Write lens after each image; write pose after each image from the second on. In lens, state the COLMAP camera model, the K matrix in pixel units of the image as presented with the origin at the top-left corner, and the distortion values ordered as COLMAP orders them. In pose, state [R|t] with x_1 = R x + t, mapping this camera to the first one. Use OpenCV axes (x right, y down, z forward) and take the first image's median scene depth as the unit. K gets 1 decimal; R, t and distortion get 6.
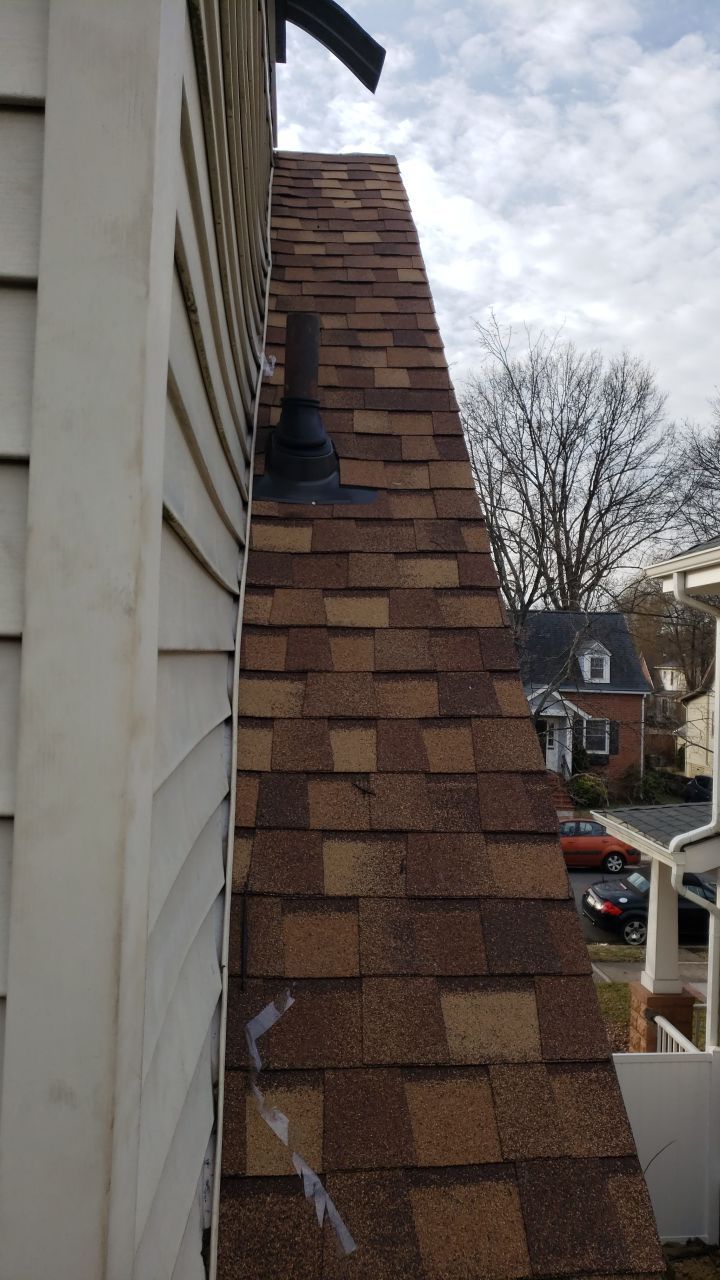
lens RADIAL K [[957.8, 0, 377.1], [0, 957.8, 656.8], [0, 0, 1]] dist [0.077134, -0.094052]
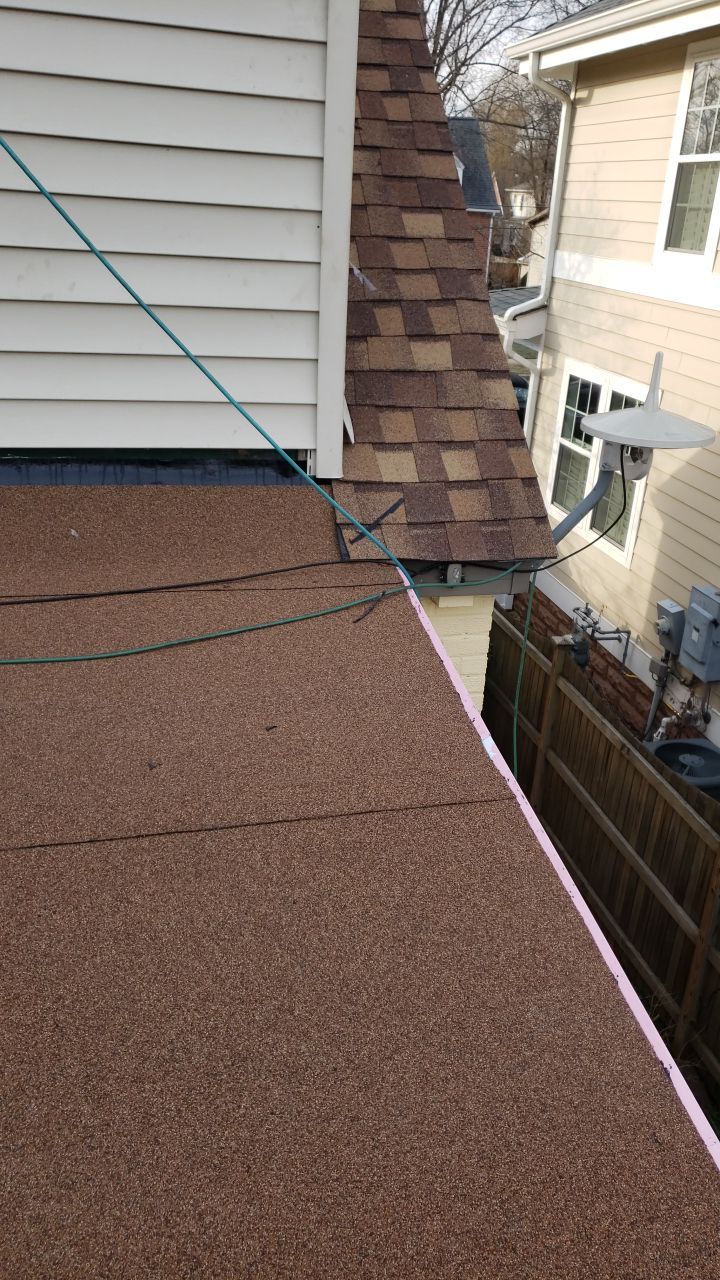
lens RADIAL K [[971.8, 0, 378.1], [0, 971.8, 656.3], [0, 0, 1]] dist [-0.000799, 0.002522]
pose [[0.986486, -0.045454, 0.157412, -0.055720], [-0.028843, 0.897567, 0.439933, 0.039912], [-0.161285, -0.438528, 0.884127, -0.206122]]
